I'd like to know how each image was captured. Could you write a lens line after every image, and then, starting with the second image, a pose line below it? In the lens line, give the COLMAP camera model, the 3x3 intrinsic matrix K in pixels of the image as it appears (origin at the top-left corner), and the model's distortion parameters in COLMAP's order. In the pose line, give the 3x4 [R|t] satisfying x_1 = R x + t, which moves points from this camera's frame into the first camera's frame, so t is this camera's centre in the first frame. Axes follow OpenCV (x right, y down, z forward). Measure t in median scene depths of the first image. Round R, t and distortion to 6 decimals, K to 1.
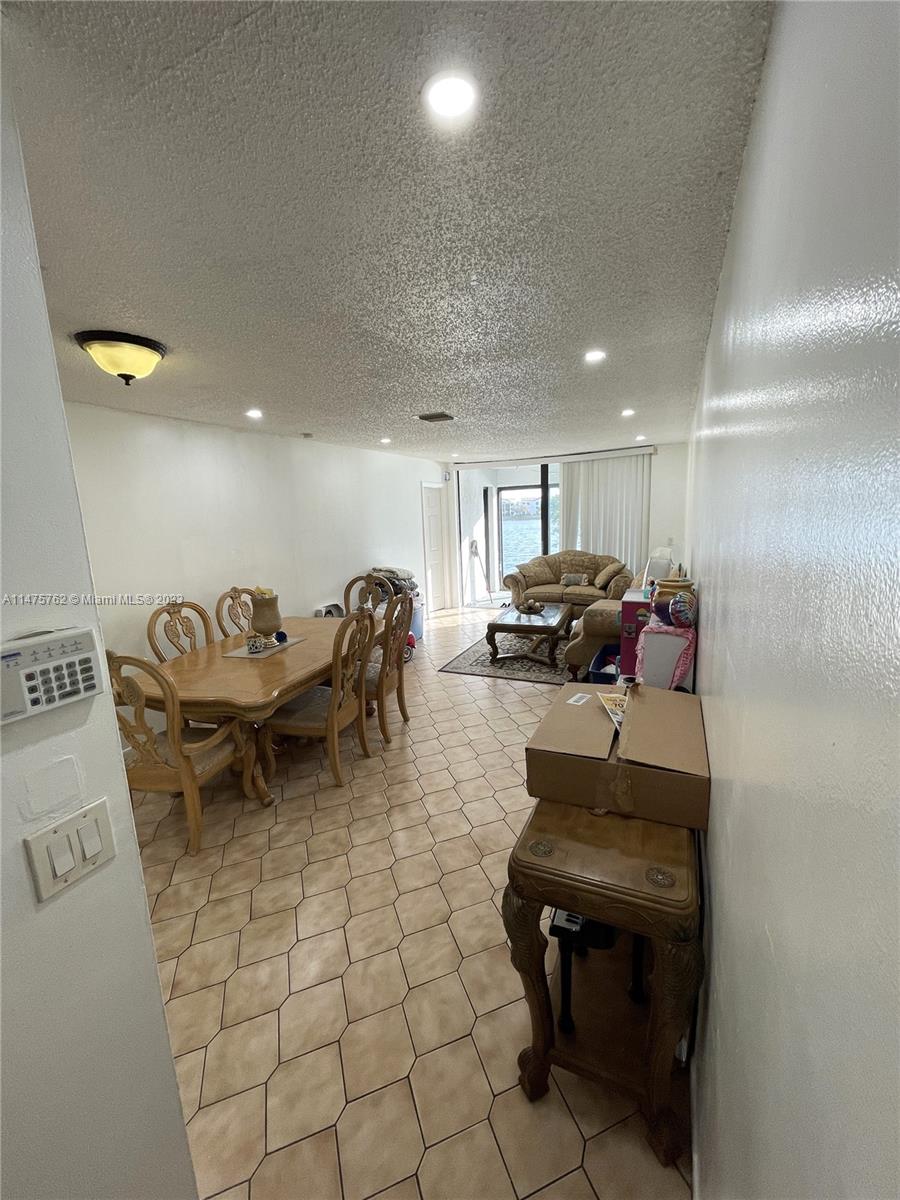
lens RADIAL K [[482.5, 0, 455.9], [0, 482.5, 597.1], [0, 0, 1]] dist [-0.004743, -0.000079]
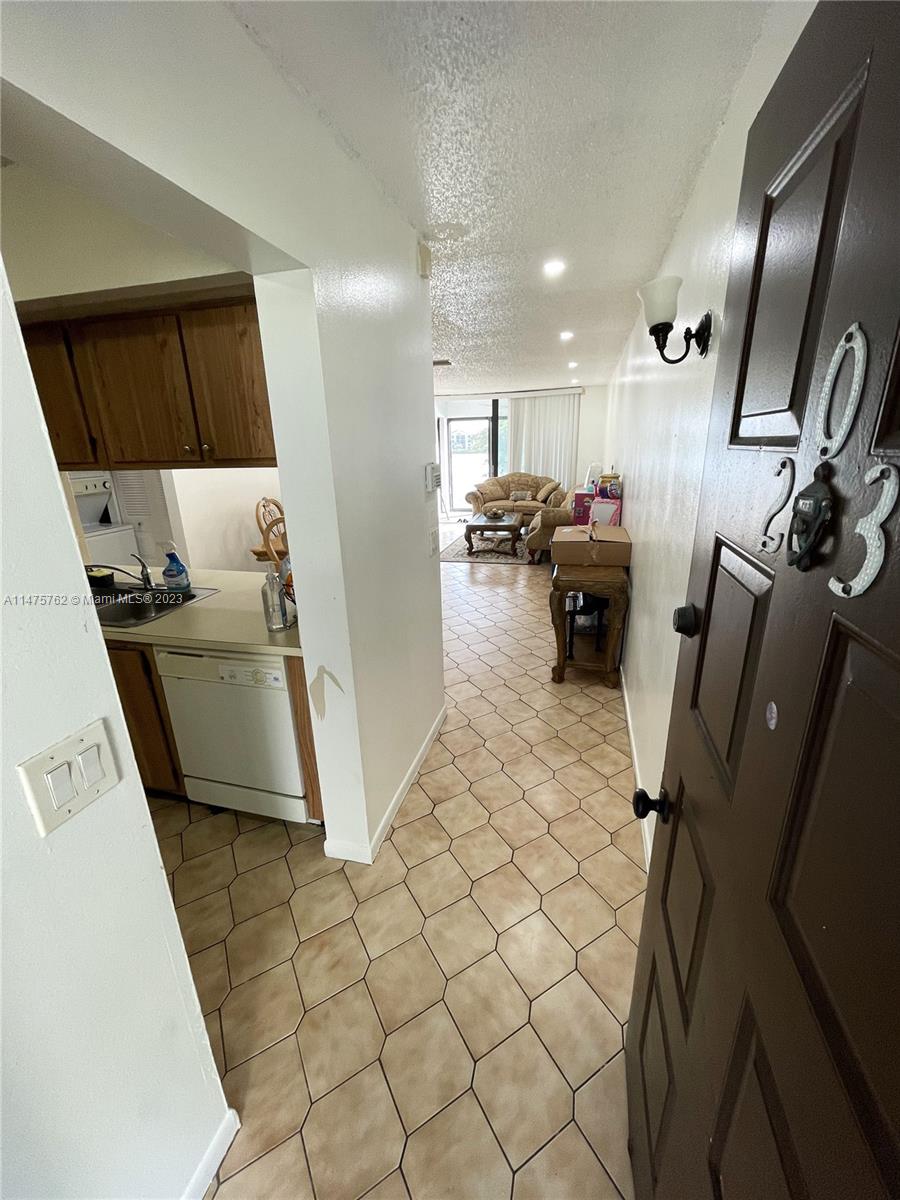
lens RADIAL K [[482.5, 0, 455.9], [0, 482.5, 597.1], [0, 0, 1]] dist [-0.004743, -0.000079]
pose [[0.985250, -0.037932, 0.166866, -0.152865], [0.015998, 0.991270, 0.130876, 0.062645], [-0.170373, -0.126276, 0.977255, -0.253573]]
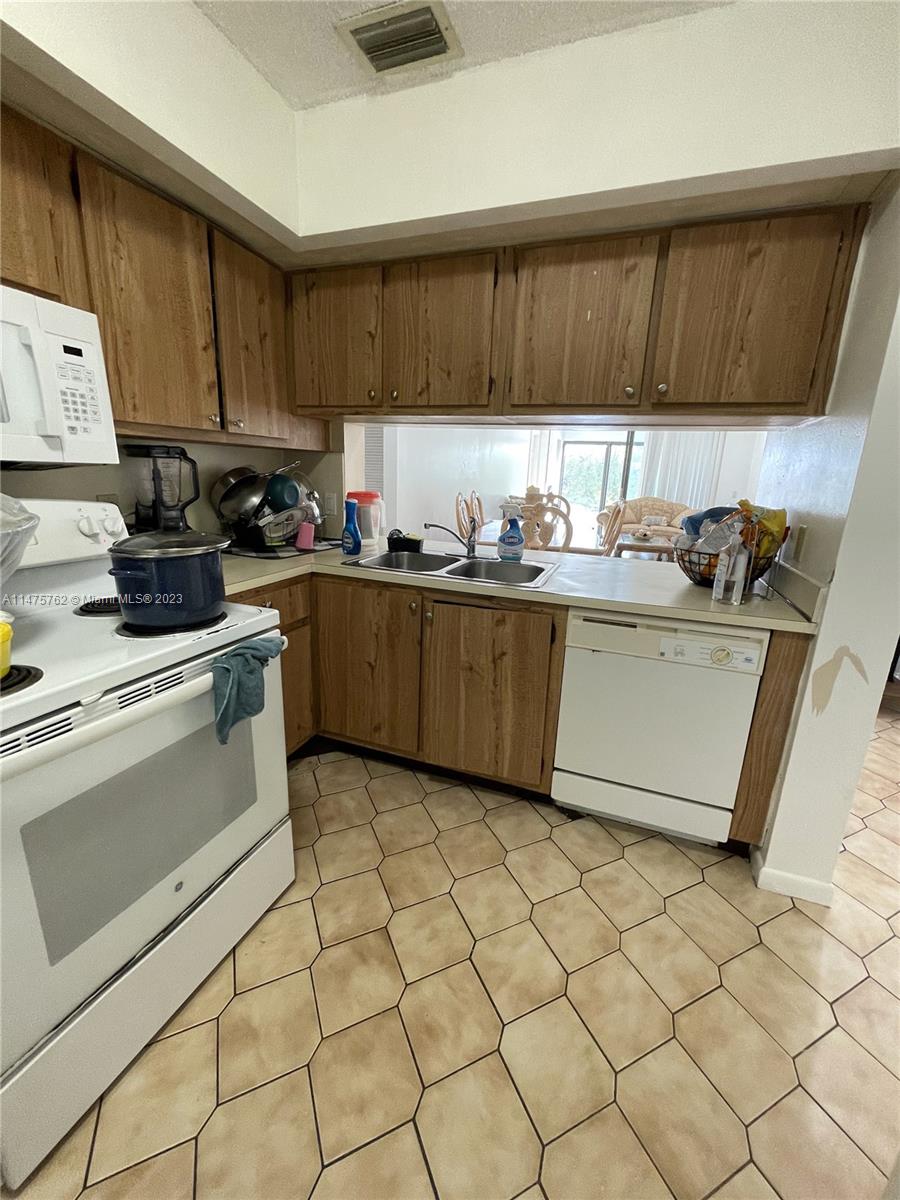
lens RADIAL K [[482.5, 0, 455.9], [0, 482.5, 597.1], [0, 0, 1]] dist [-0.004743, -0.000079]
pose [[0.993819, 0.058762, 0.094190, -0.379509], [-0.065583, 0.995315, 0.071039, 0.108538], [-0.089574, -0.076777, 0.993017, -0.181695]]
